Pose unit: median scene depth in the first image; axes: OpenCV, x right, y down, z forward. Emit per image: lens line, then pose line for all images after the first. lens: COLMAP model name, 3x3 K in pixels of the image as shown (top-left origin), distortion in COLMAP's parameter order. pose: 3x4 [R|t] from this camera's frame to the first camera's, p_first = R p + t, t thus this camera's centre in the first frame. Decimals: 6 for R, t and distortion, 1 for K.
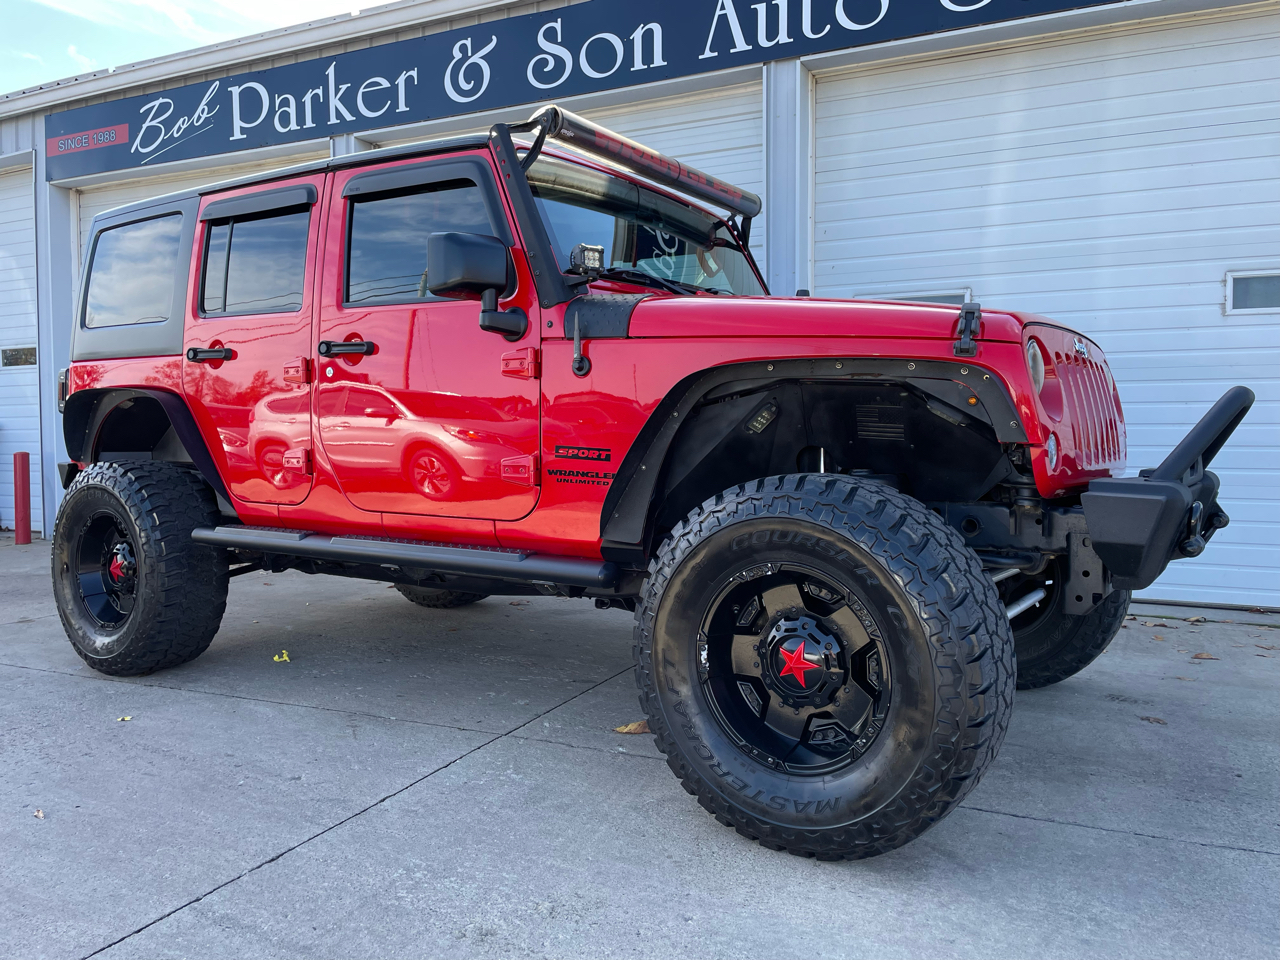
lens RADIAL K [[962.3, 0, 630.3], [0, 962.3, 468.3], [0, 0, 1]] dist [0.083362, -0.106995]
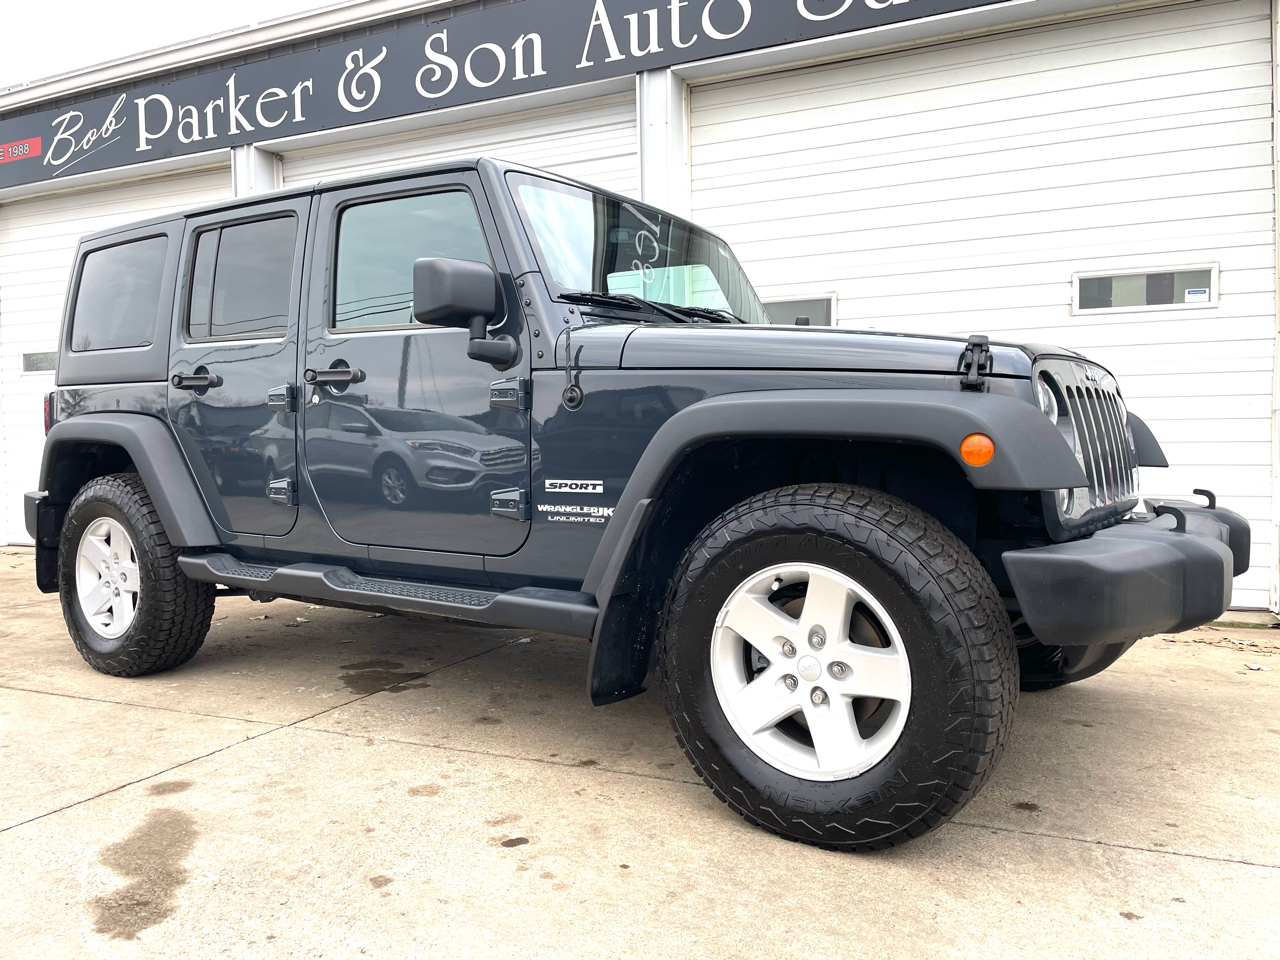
lens RADIAL K [[962.3, 0, 631.2], [0, 962.3, 466.6], [0, 0, 1]] dist [0.083362, -0.106995]
pose [[0.999927, -0.008973, 0.008069, 0.111853], [0.009087, 0.999859, -0.014123, 0.010914], [-0.007942, 0.014196, 0.999868, -0.012562]]
